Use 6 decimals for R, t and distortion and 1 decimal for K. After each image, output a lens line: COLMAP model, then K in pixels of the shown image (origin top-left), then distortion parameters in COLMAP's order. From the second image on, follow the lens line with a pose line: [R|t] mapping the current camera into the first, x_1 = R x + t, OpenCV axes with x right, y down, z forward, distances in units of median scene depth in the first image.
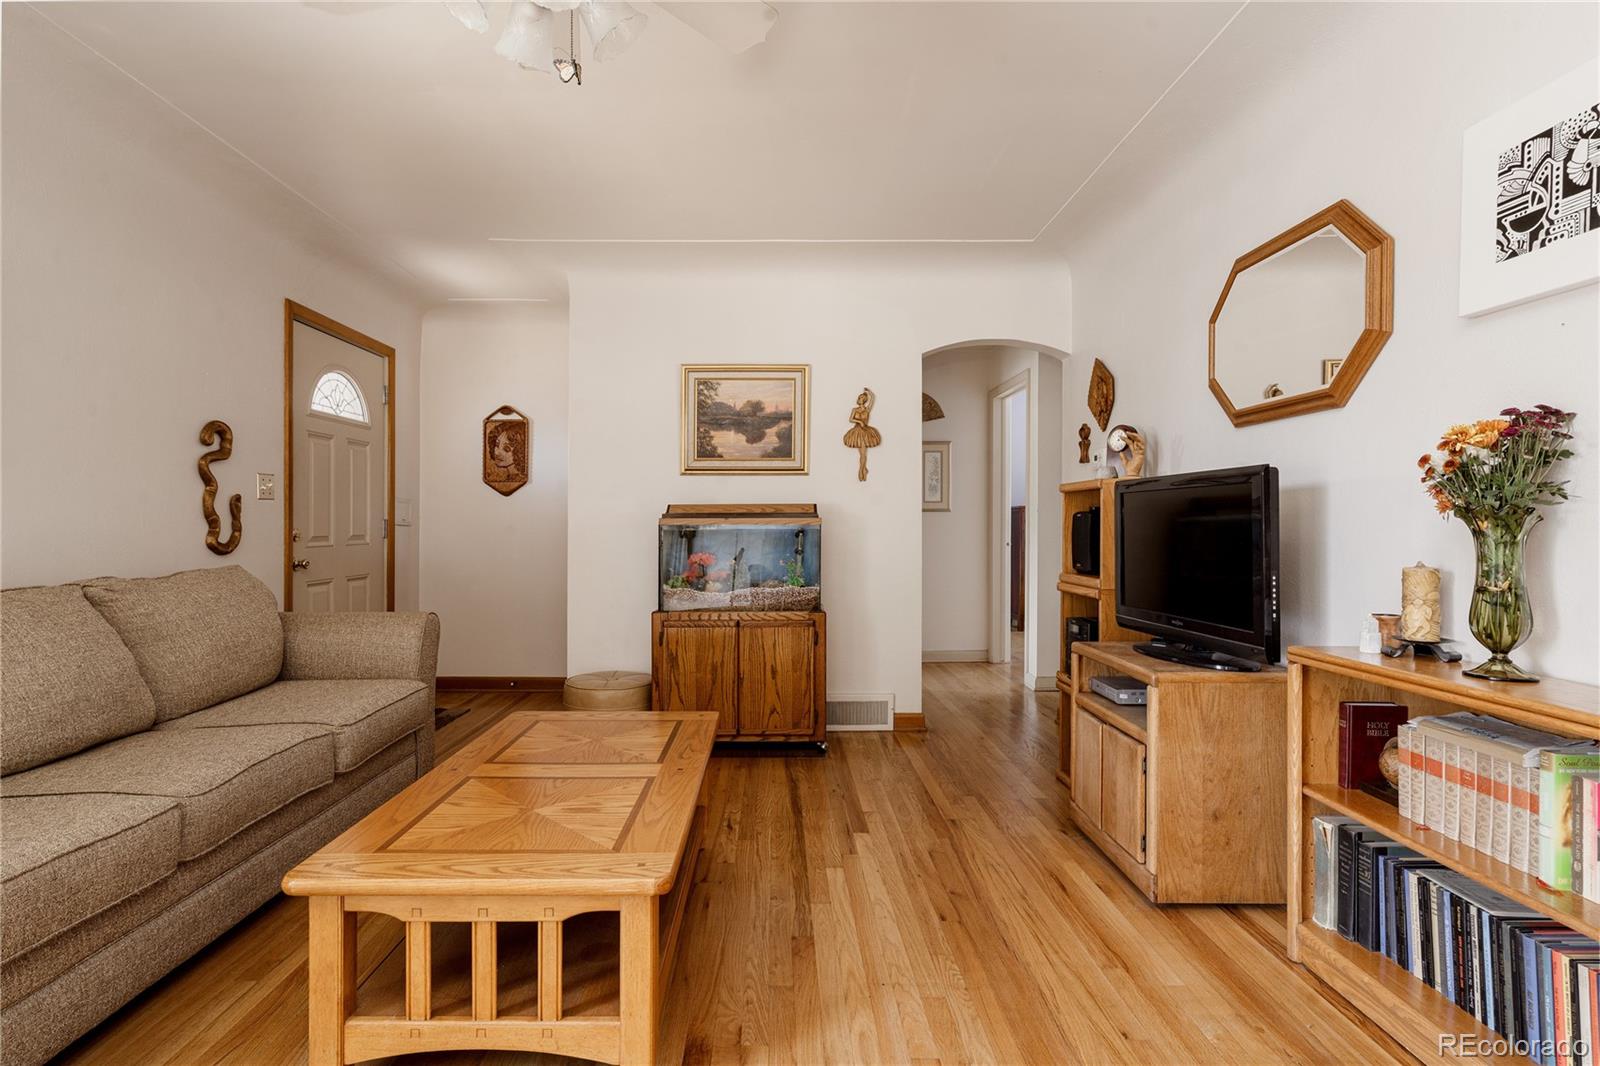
lens RADIAL K [[780.0, 0, 734.9], [0, 780.0, 529.8], [0, 0, 1]] dist [0.001130, 0.000888]
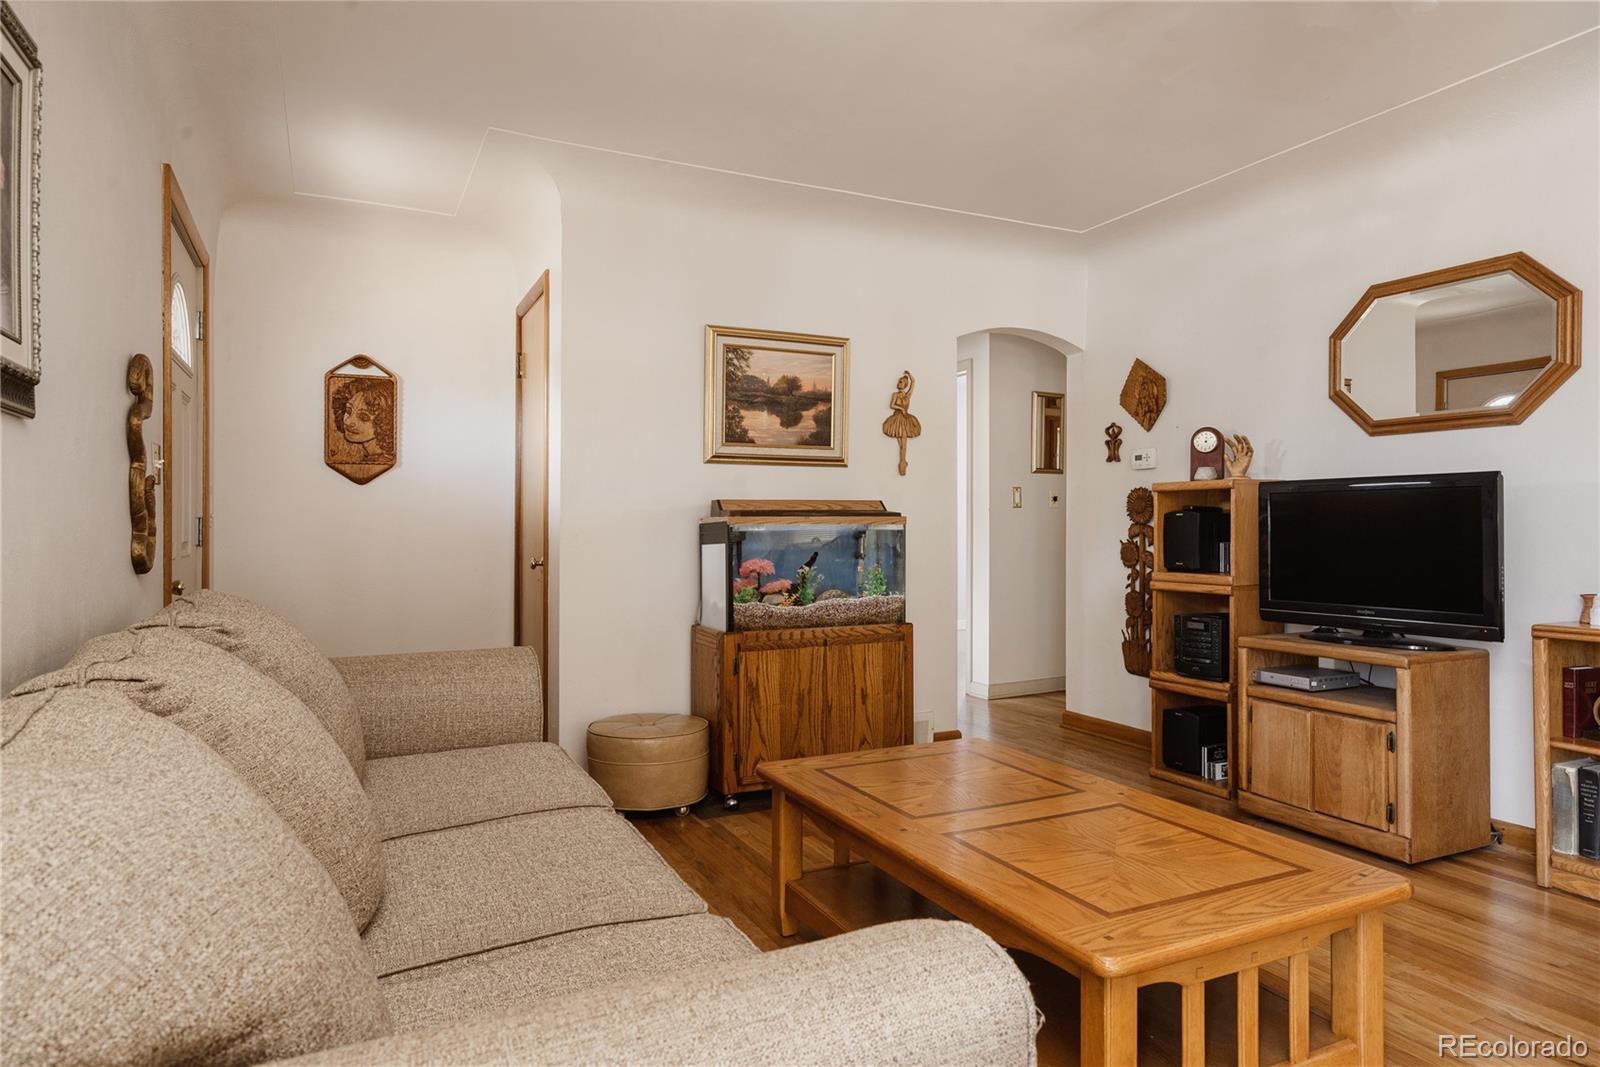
lens RADIAL K [[954.5, 0, 768.3], [0, 954.5, 530.3], [0, 0, 1]] dist [0.011287, -0.002728]
pose [[0.897727, -0.003449, 0.440538, -0.508347], [0.004869, 0.999986, -0.002094, 0.001856], [-0.440525, 0.004025, 0.897732, 0.103050]]
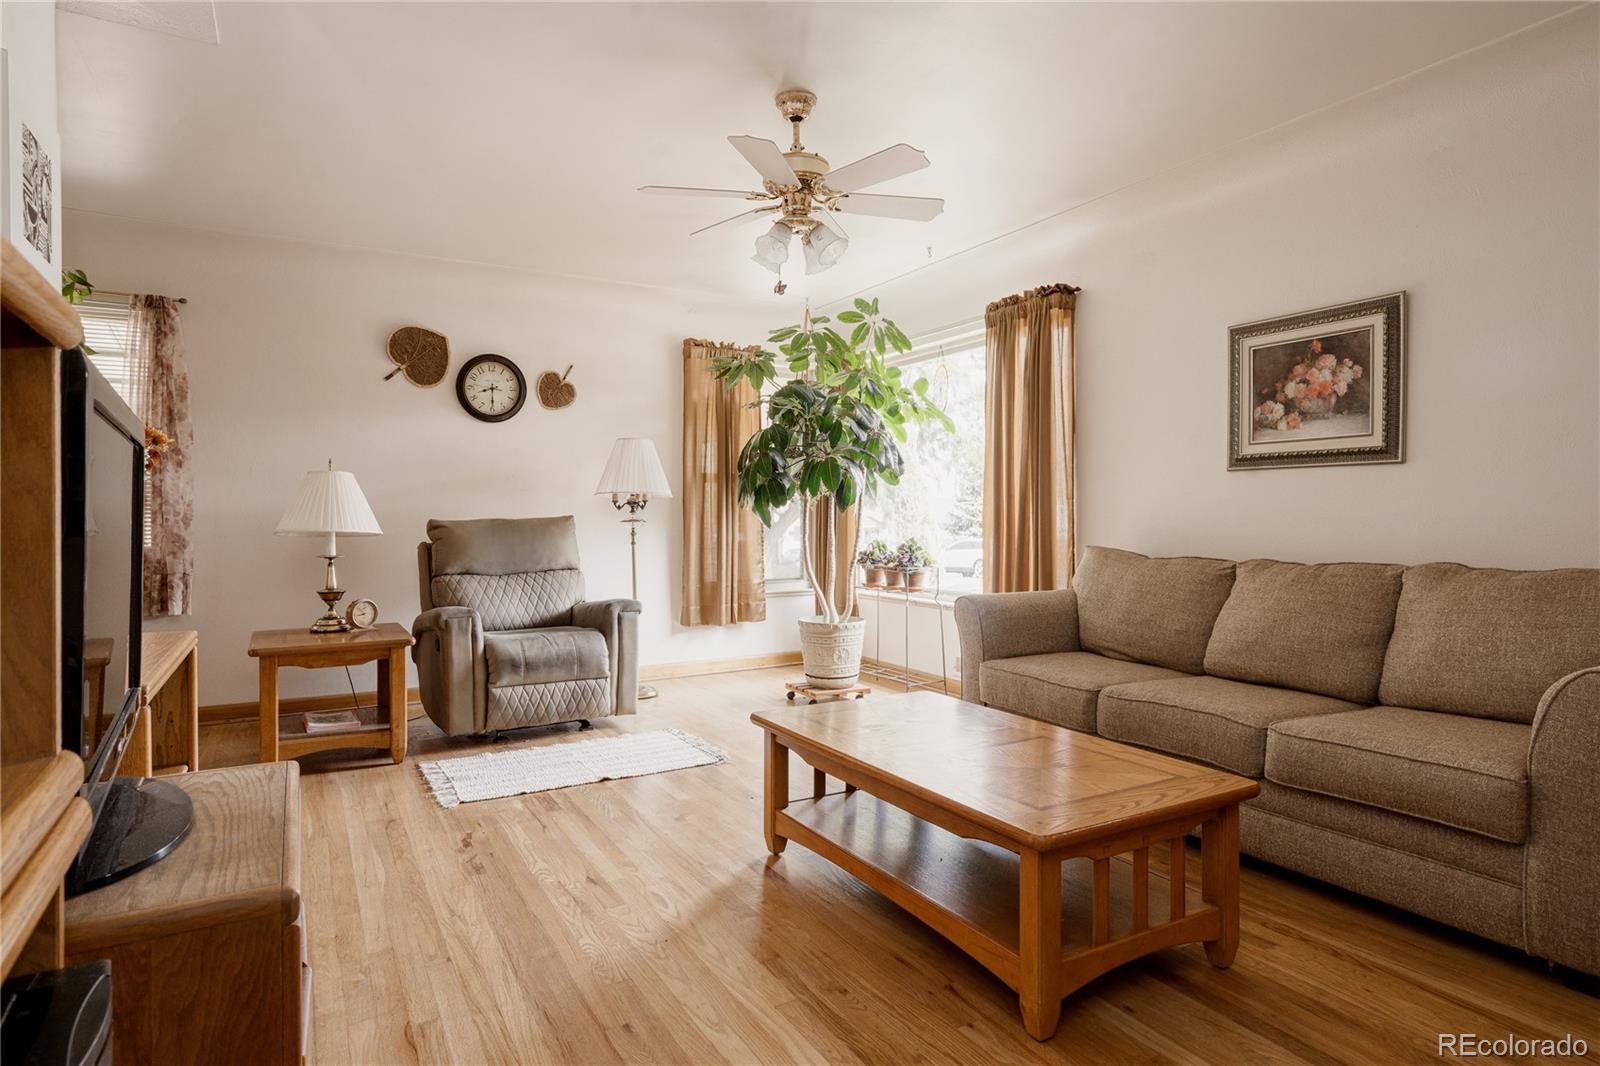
lens RADIAL K [[899.7, 0, 829.9], [0, 899.7, 504.5], [0, 0, 1]] dist [0.027019, 0.000508]
pose [[-0.827988, -0.000503, -0.560745, 0.346585], [0.001555, 0.999994, -0.003193, -0.008541], [0.560744, -0.003516, -0.827982, 1.066126]]
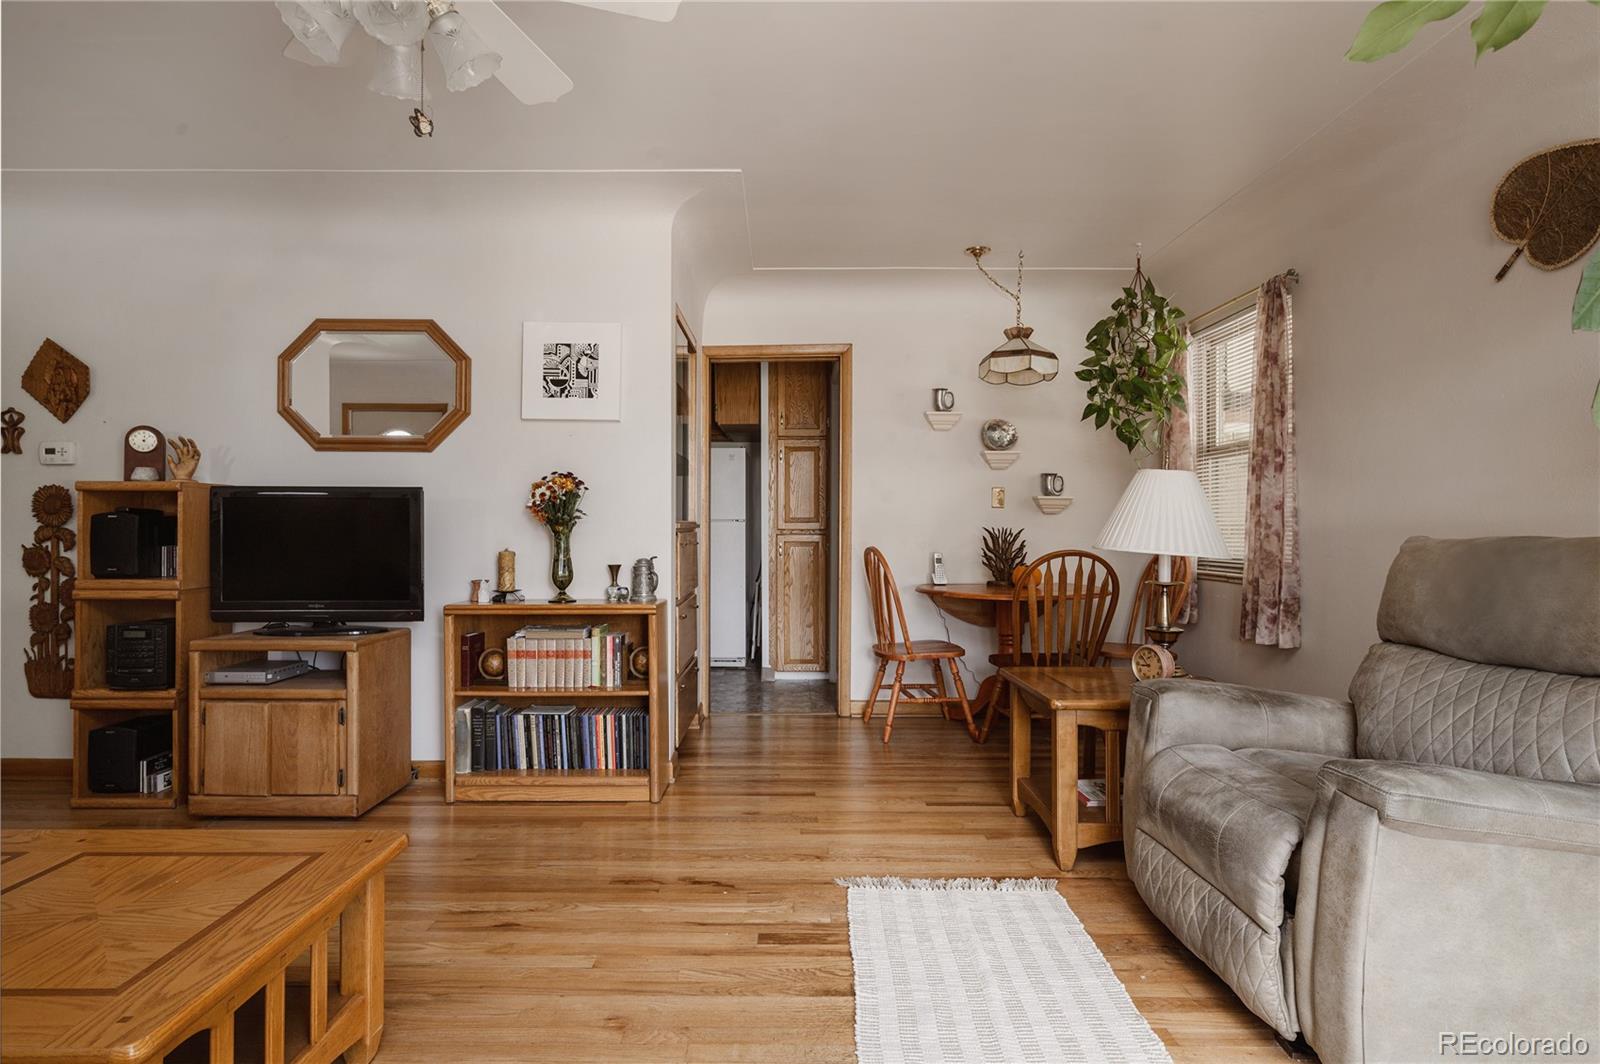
lens RADIAL K [[826.3, 0, 806.2], [0, 826.3, 530.4], [0, 0, 1]] dist [-0.003520, 0.002010]
pose [[-0.032133, 0.000853, 0.999483, -0.501493], [0.003123, 0.999995, -0.000753, 0.001697], [-0.999479, 0.003097, -0.032136, 0.170359]]
